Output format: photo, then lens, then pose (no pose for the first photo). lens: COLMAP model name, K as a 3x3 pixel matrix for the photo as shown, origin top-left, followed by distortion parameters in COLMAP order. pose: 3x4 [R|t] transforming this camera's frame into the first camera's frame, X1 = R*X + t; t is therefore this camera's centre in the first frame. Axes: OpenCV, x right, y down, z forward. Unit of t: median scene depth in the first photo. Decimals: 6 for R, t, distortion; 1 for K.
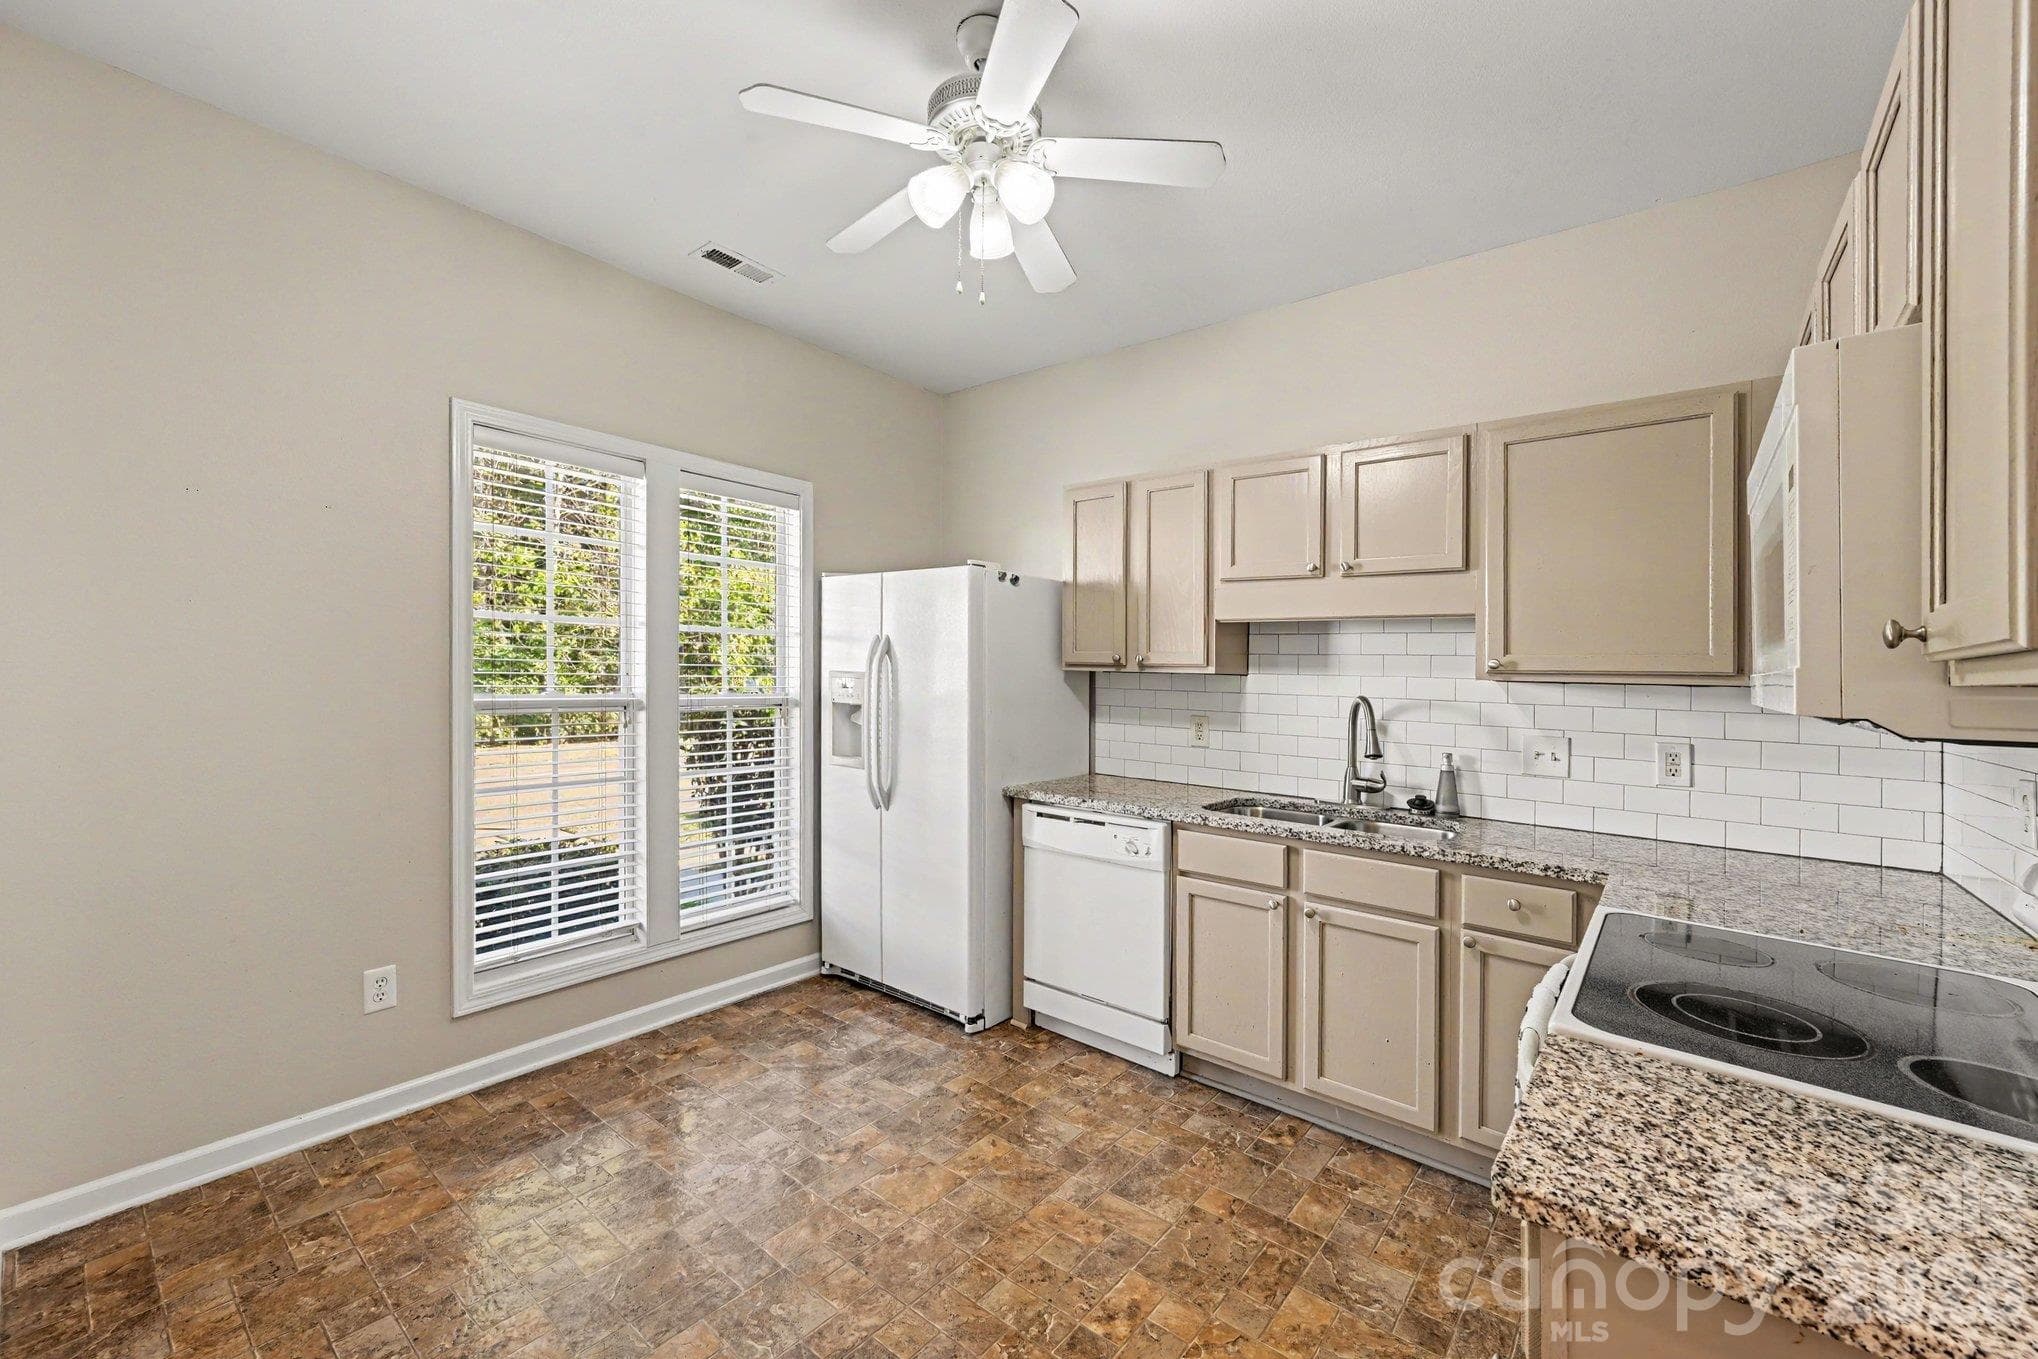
lens RADIAL K [[804.6, 0, 1016.9], [0, 804.6, 652.3], [0, 0, 1]] dist [0.010764, 0.000035]
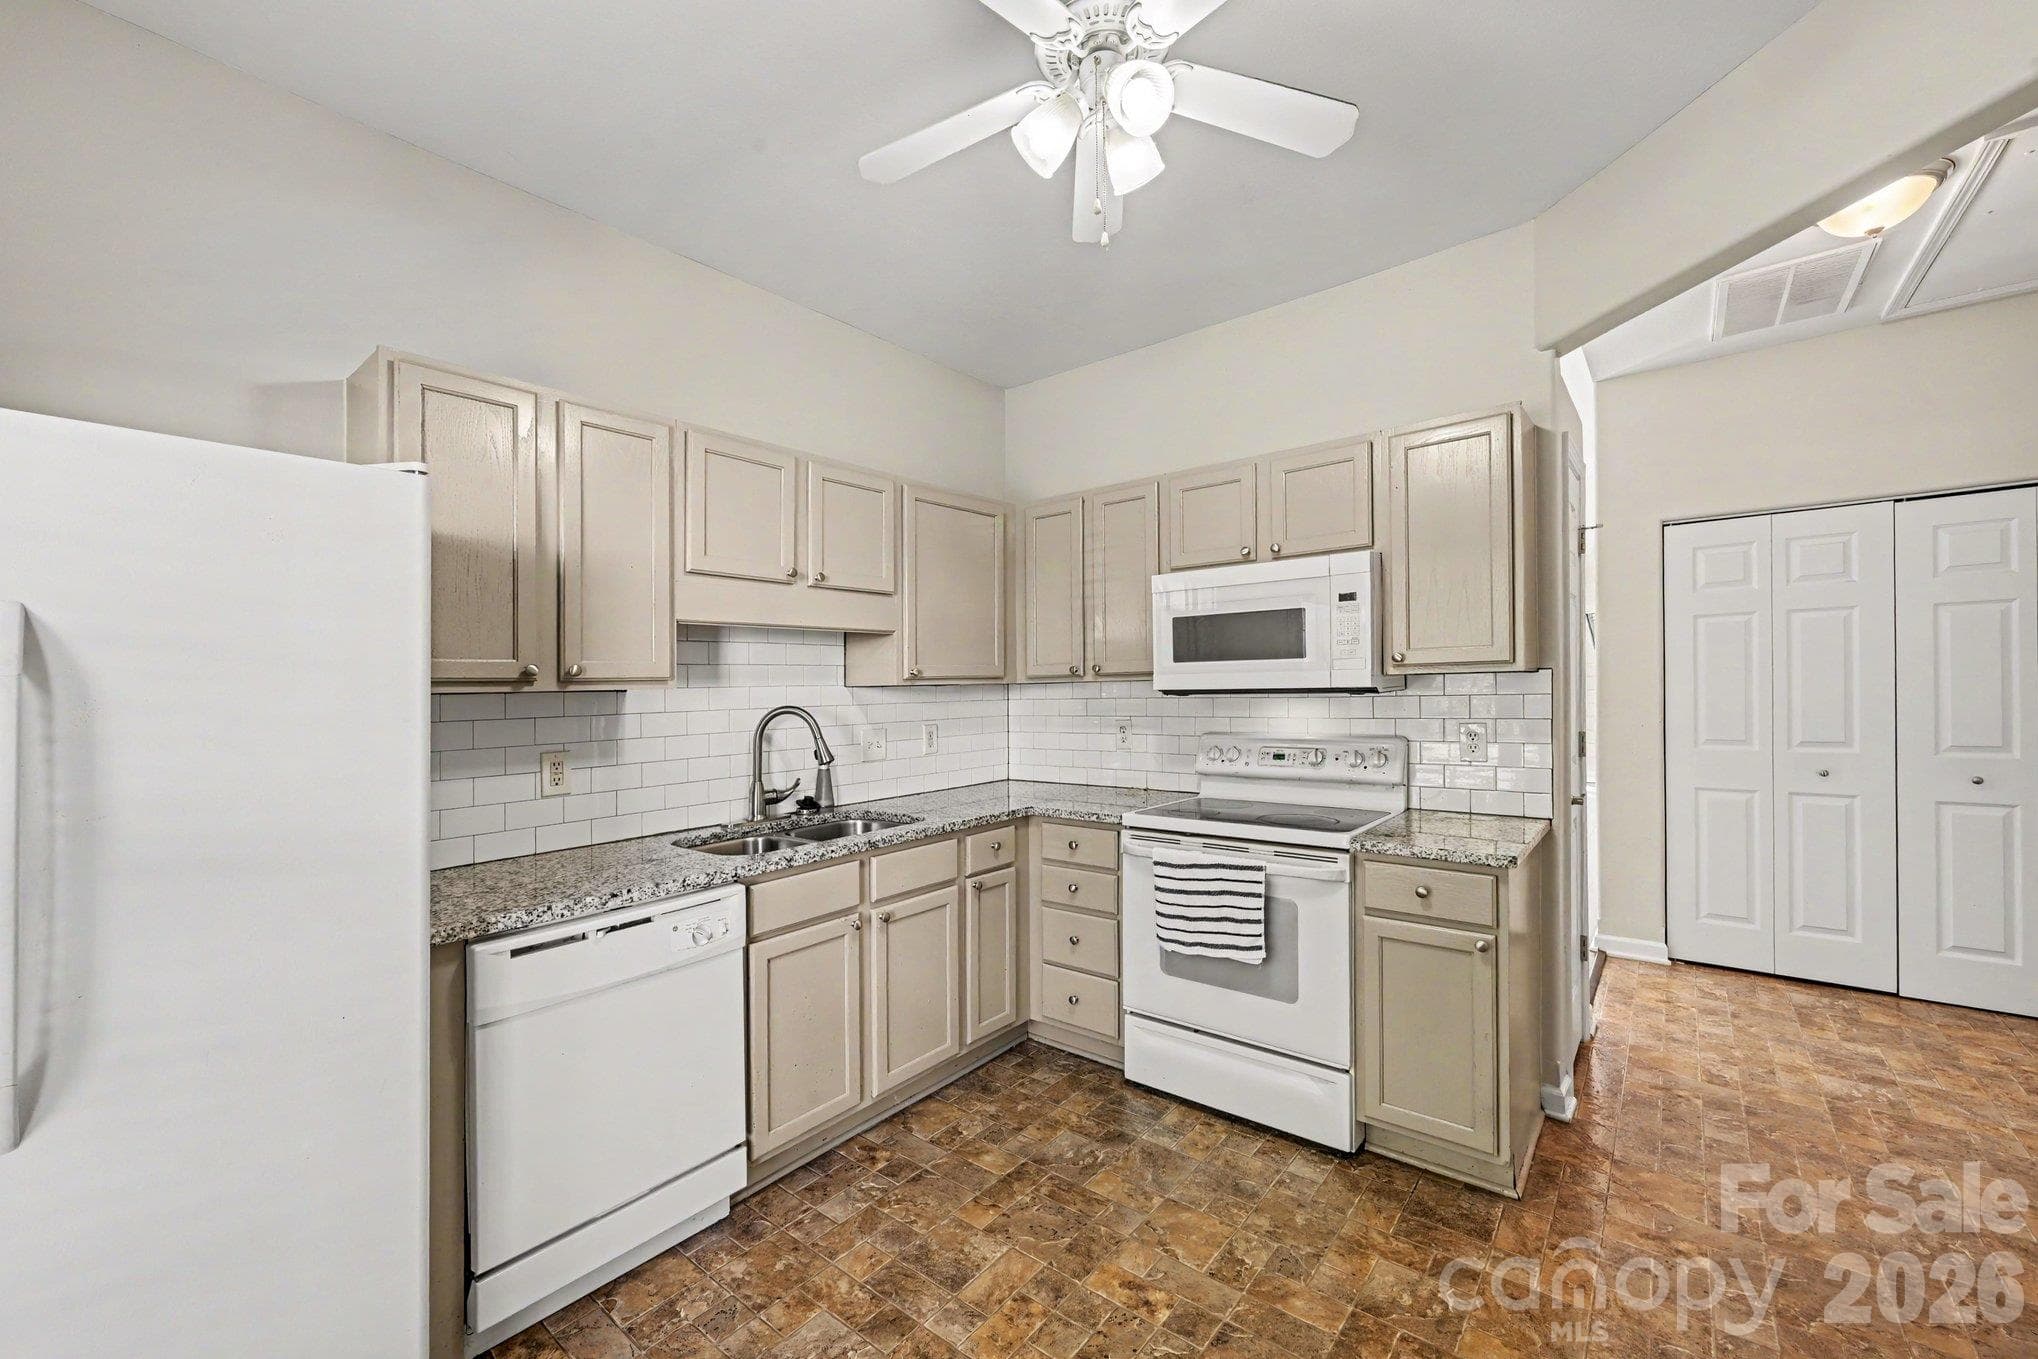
lens RADIAL K [[819.4, 0, 1015.9], [0, 819.4, 646.6], [0, 0, 1]] dist [0.004554, -0.000056]
pose [[0.013795, 0.022779, 0.999645, -0.574370], [-0.002359, 0.999738, -0.022749, 0.002990], [-0.999902, -0.002044, 0.013845, 0.692721]]
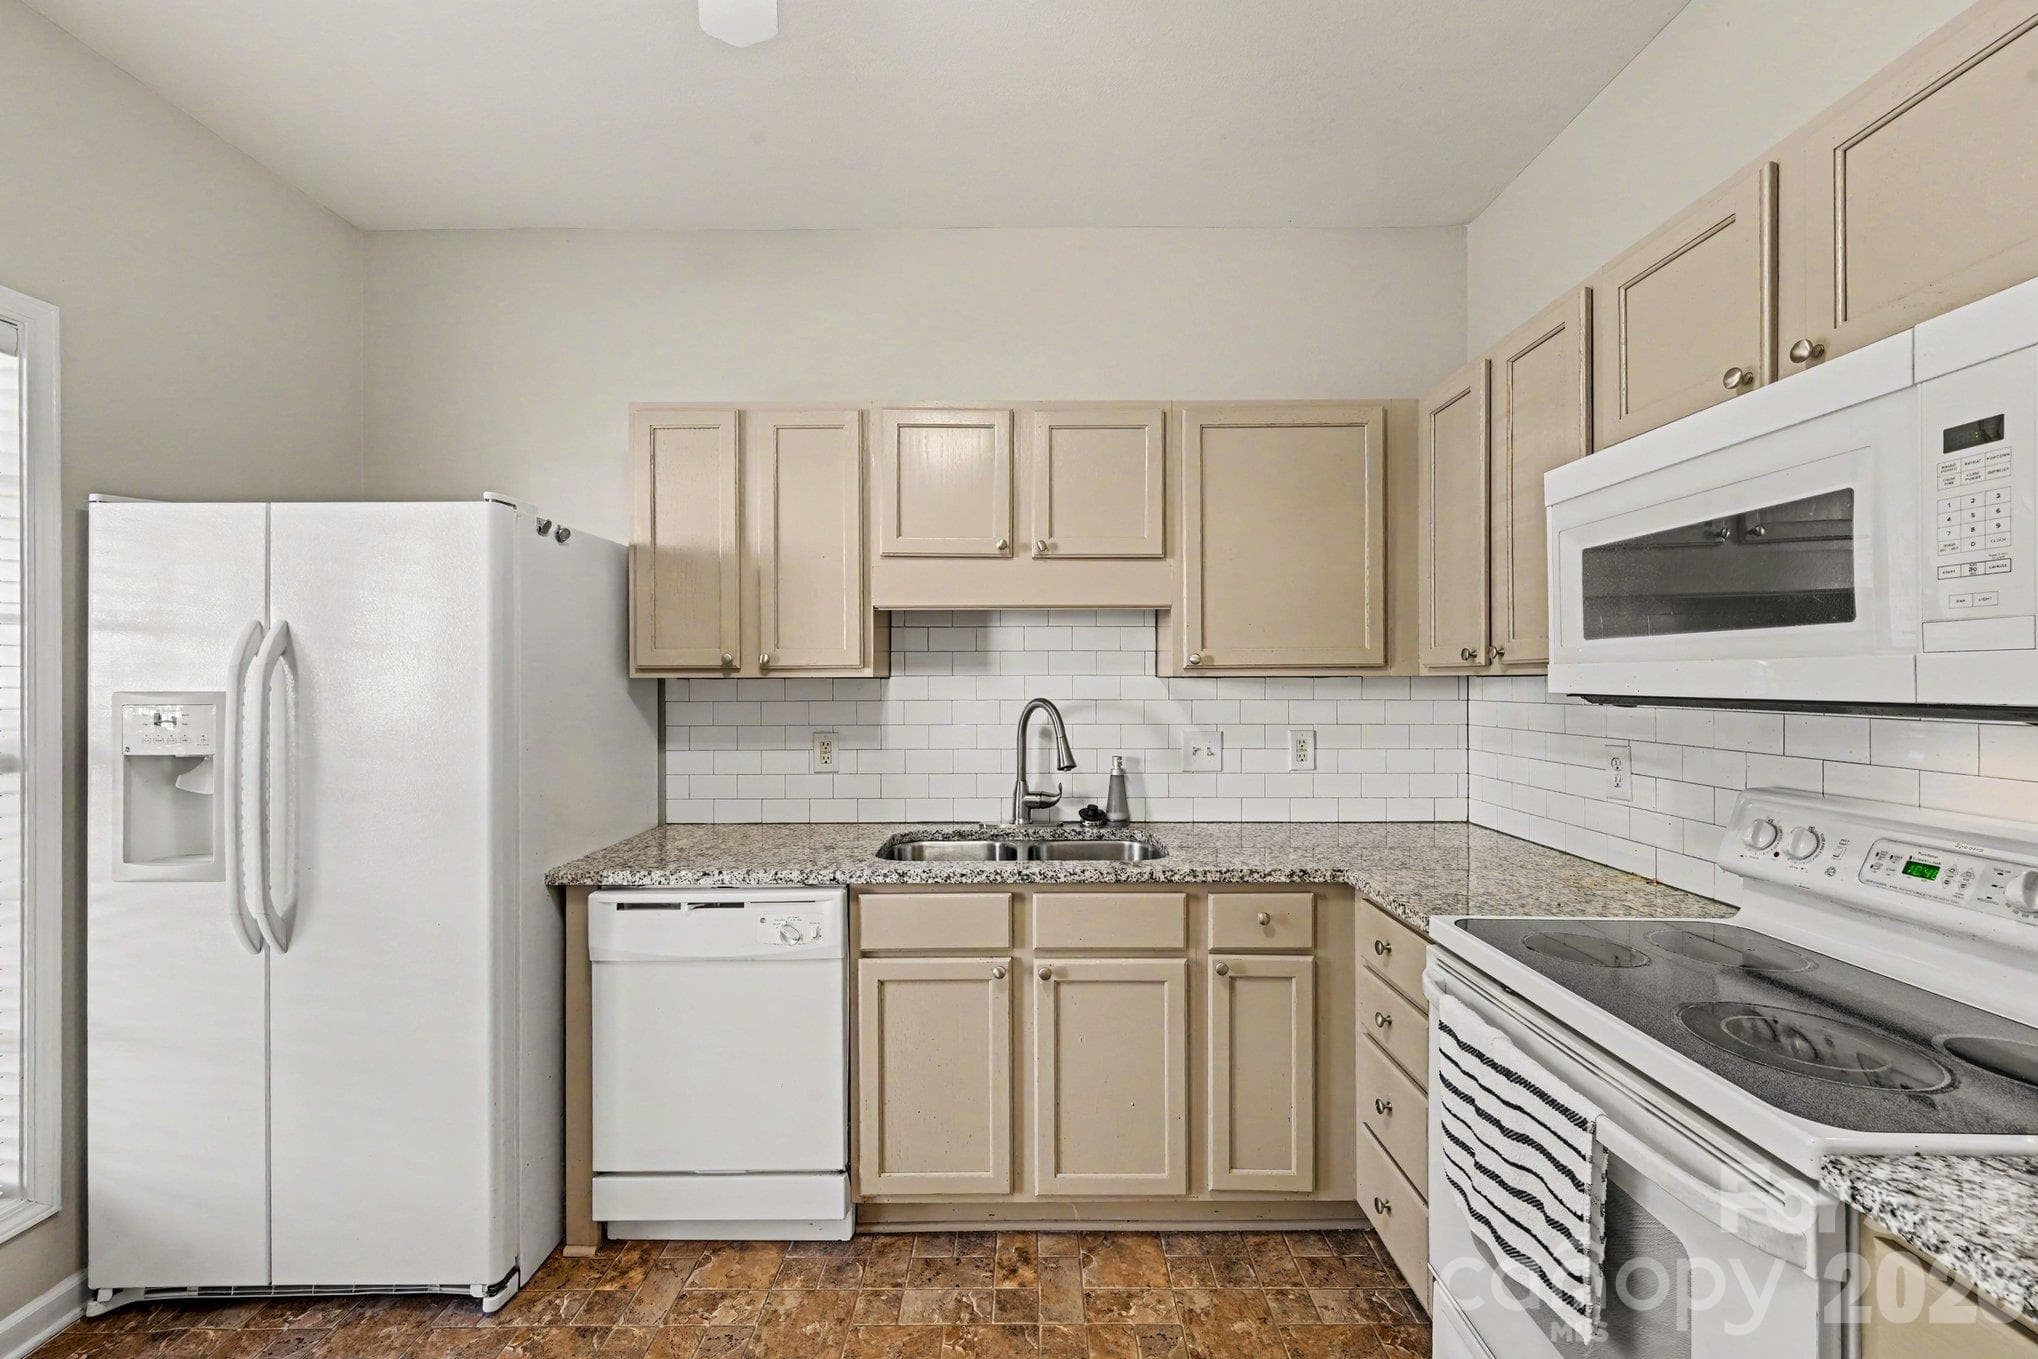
lens RADIAL K [[819.4, 0, 1015.9], [0, 819.4, 646.6], [0, 0, 1]] dist [0.004554, -0.000056]
pose [[0.784534, -0.002433, 0.620081, -0.136731], [0.007821, 0.999952, -0.005972, 0.003577], [-0.620037, 0.009535, 0.784515, 0.319166]]
